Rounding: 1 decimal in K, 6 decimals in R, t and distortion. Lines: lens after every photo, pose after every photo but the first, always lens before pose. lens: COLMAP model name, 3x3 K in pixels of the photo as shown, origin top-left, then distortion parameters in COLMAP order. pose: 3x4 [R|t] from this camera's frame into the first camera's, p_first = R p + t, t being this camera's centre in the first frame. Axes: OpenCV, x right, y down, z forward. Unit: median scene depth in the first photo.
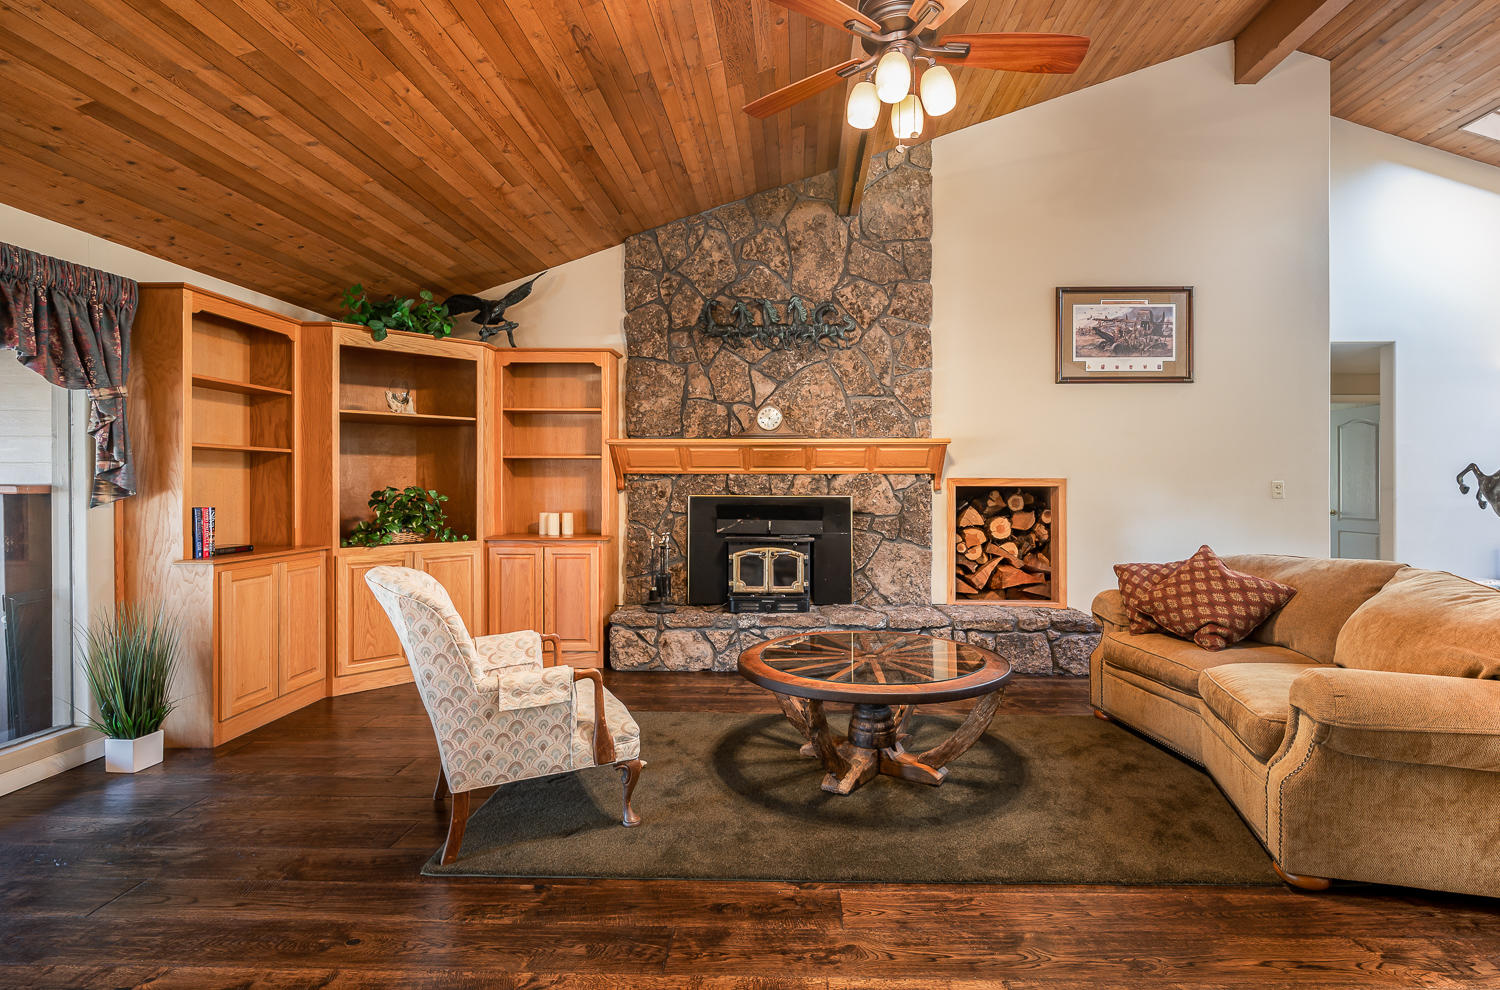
lens RADIAL K [[697.2, 0, 794.3], [0, 697.2, 478.1], [0, 0, 1]] dist [0.000273, 0.000362]
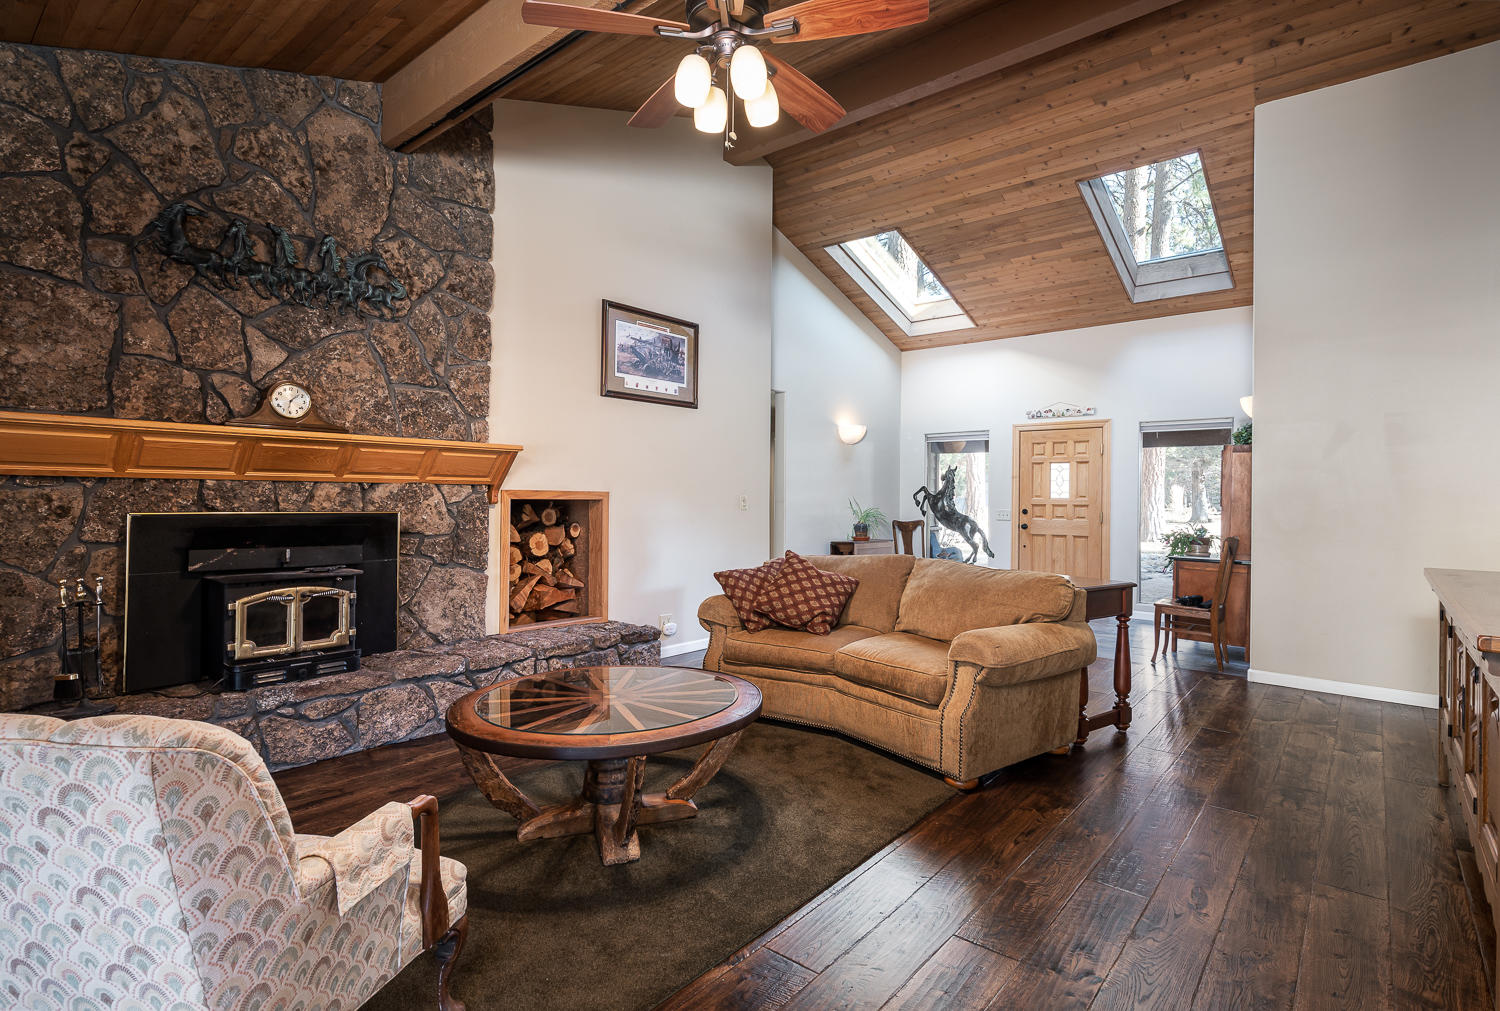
lens RADIAL K [[732.6, 0, 758.5], [0, 732.6, 486.1], [0, 0, 1]] dist [-0.001735, -0.000235]
pose [[0.631191, 0.016588, 0.775450, -0.295656], [-0.014945, 0.999846, -0.009224, -0.001116], [-0.775483, -0.005767, 0.631342, 0.171269]]
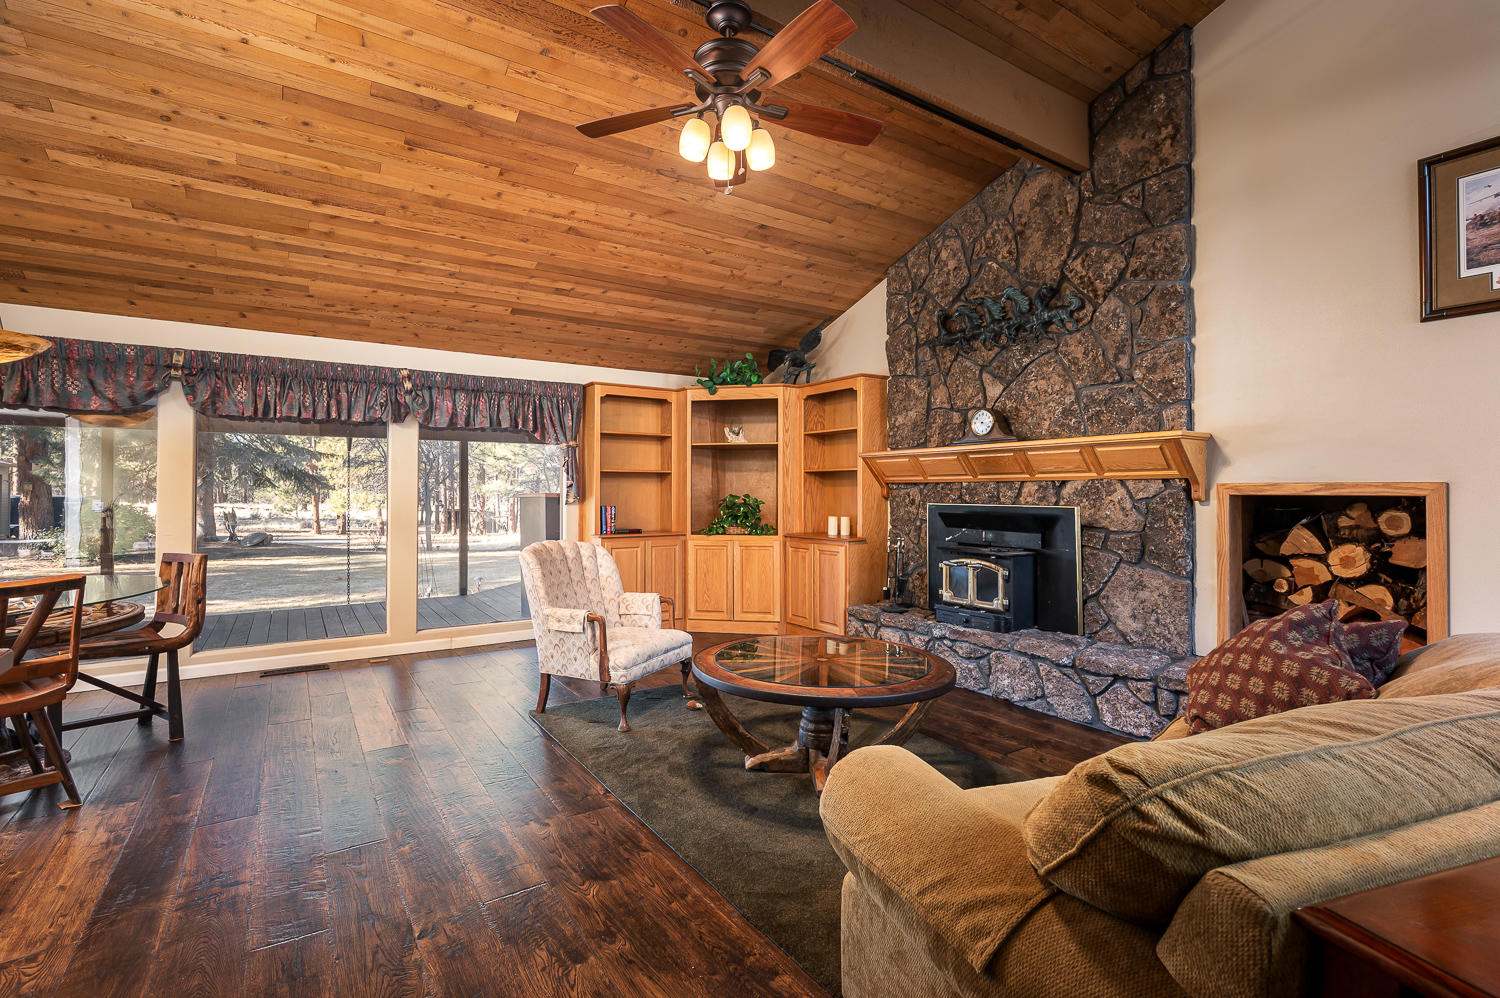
lens RADIAL K [[697.2, 0, 761.9], [0, 697.2, 481.1], [0, 0, 1]] dist [0.000273, 0.000362]
pose [[0.572675, -0.013986, -0.819663, 0.549019], [0.006792, 0.999901, -0.012317, 0.002810], [0.819754, 0.001487, 0.572713, 0.205655]]
